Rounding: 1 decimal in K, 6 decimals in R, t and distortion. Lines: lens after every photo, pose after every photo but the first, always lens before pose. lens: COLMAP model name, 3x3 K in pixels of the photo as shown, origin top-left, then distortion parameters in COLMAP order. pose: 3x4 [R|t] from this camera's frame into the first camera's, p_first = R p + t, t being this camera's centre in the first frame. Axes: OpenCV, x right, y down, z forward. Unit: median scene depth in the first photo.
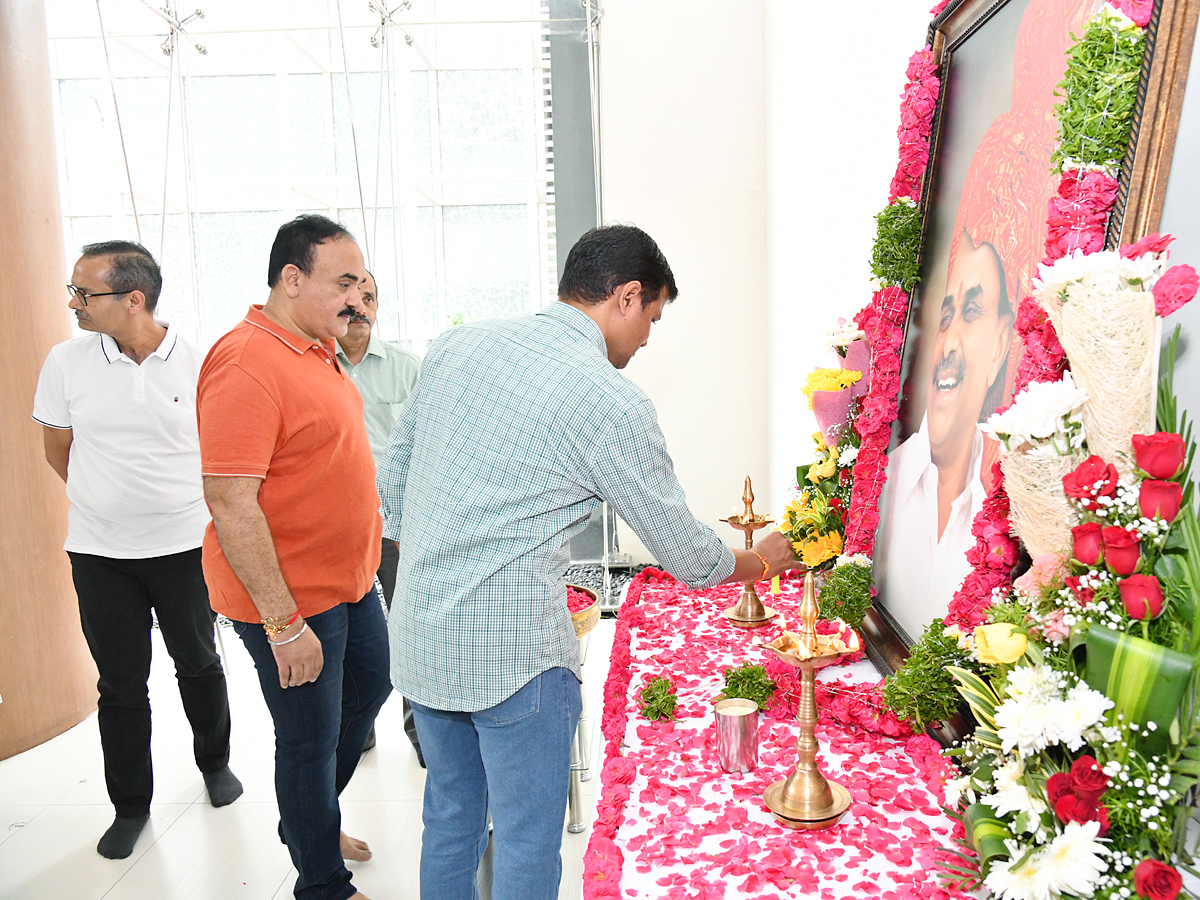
lens RADIAL K [[918.5, 0, 674.1], [0, 918.5, 453.5], [0, 0, 1]] dist [-0.110075, 0.052246]
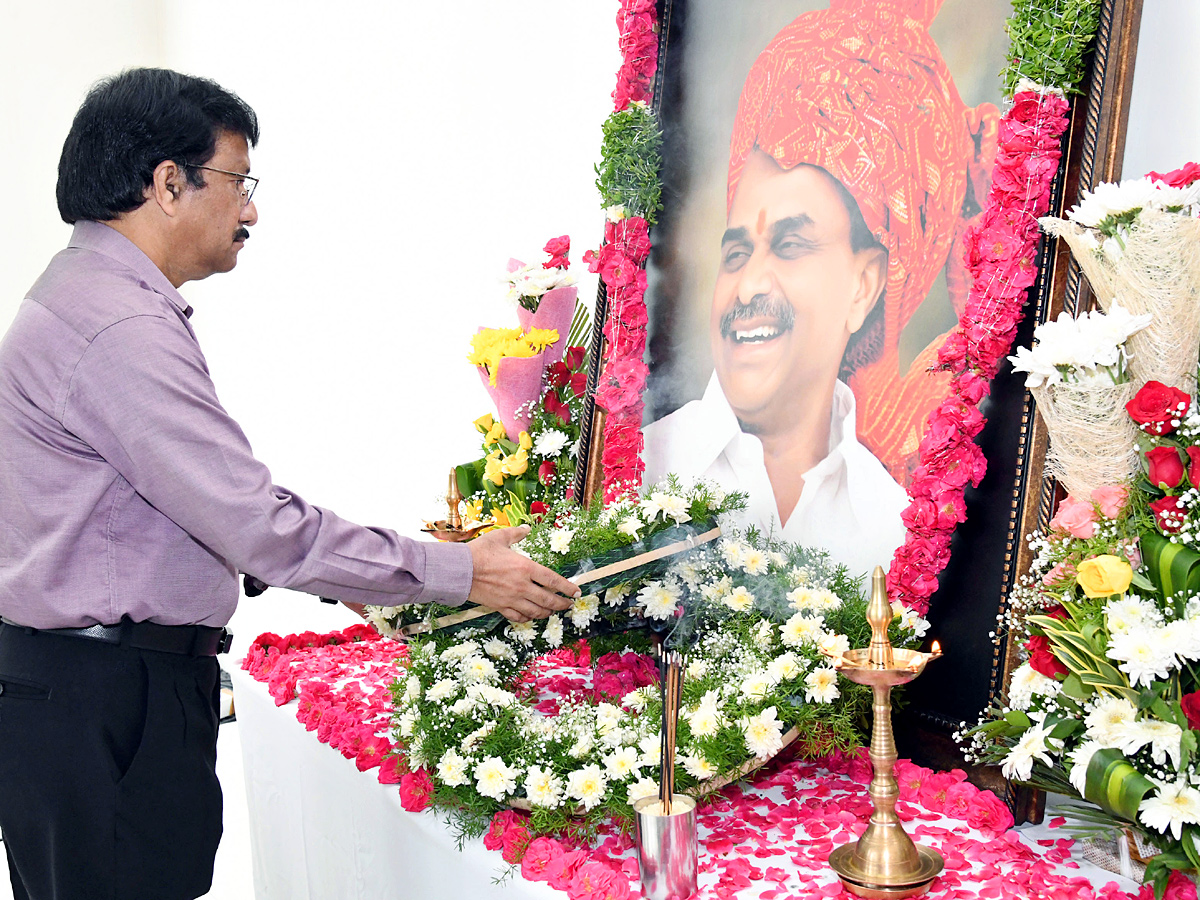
lens RADIAL K [[1426.8, 0, 619.0], [0, 1426.8, 415.6], [0, 0, 1]] dist [-0.006247, 0.061474]
pose [[0.864566, -0.053578, 0.499655, -0.748240], [0.076658, 0.996724, -0.025765, 0.032006], [-0.496638, 0.060578, 0.865841, -0.076168]]
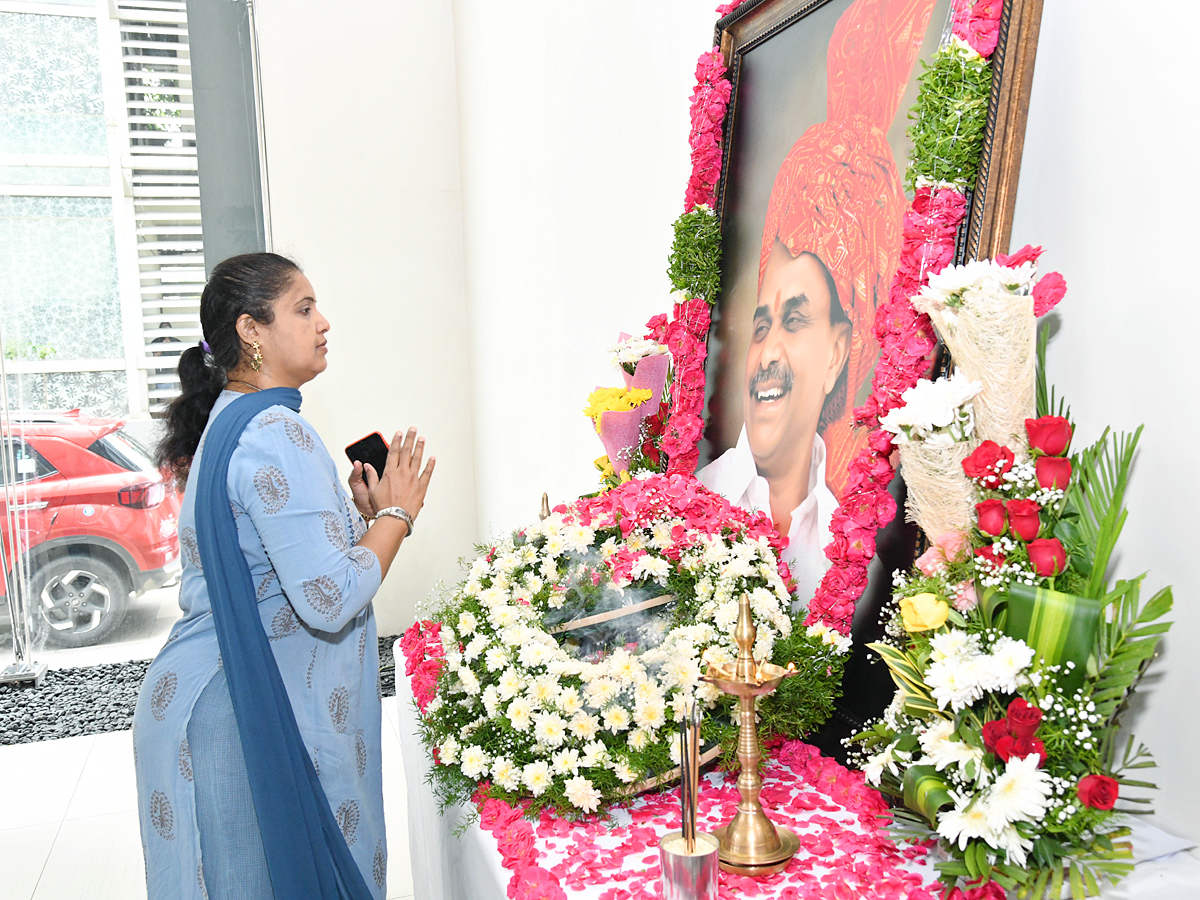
lens RADIAL K [[1126.7, 0, 604.5], [0, 1126.7, 451.5], [0, 0, 1]] dist [-0.050108, 0.106030]
pose [[0.963511, -0.039362, 0.264758, -0.327552], [0.052460, 0.997715, -0.042580, 0.045009], [-0.262477, 0.054916, 0.963374, -0.206013]]
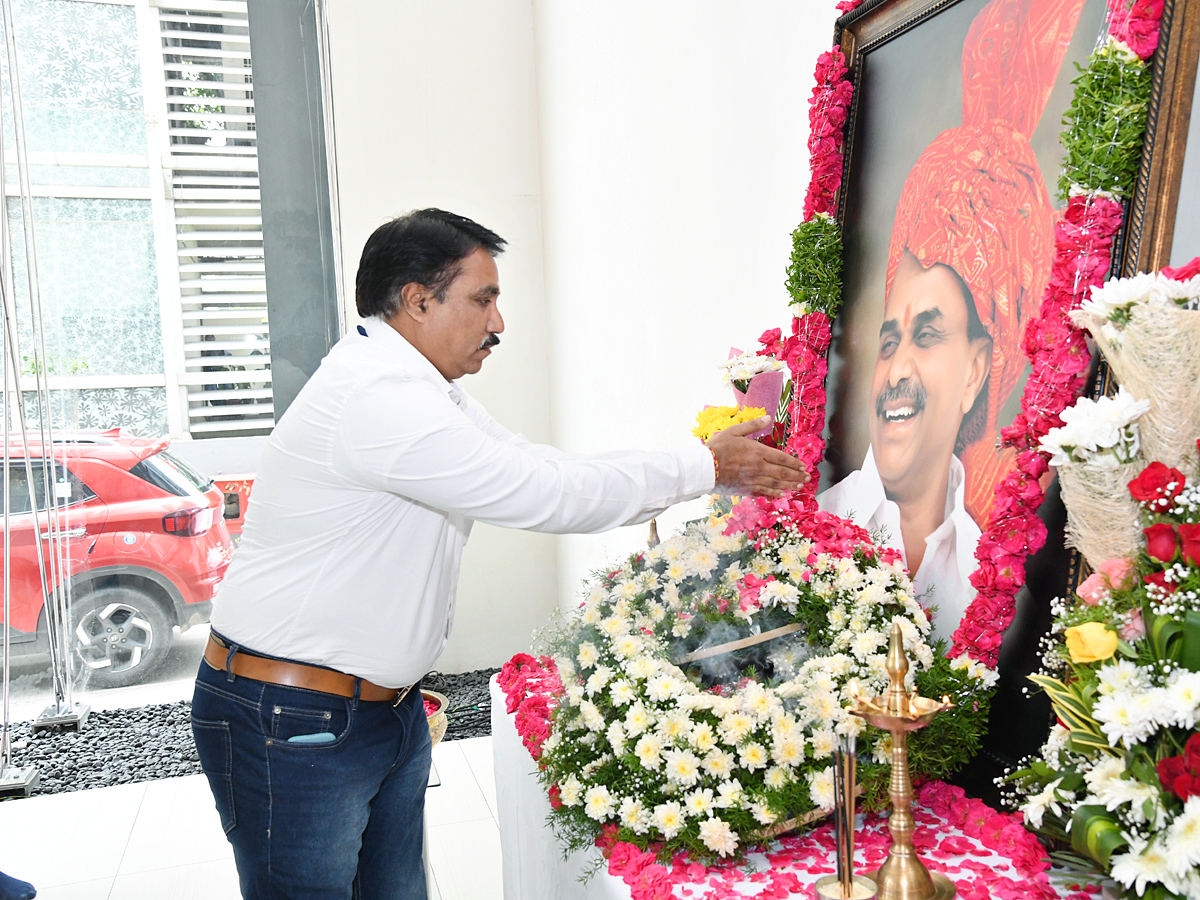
lens RADIAL K [[1213.8, 0, 683.3], [0, 1213.8, 452.0], [0, 0, 1]] dist [-0.018122, 0.114894]
pose [[0.962351, -0.032950, 0.269805, -0.413807], [0.051409, 0.996774, -0.061635, 0.045019], [-0.266903, 0.073185, 0.960940, -0.219677]]
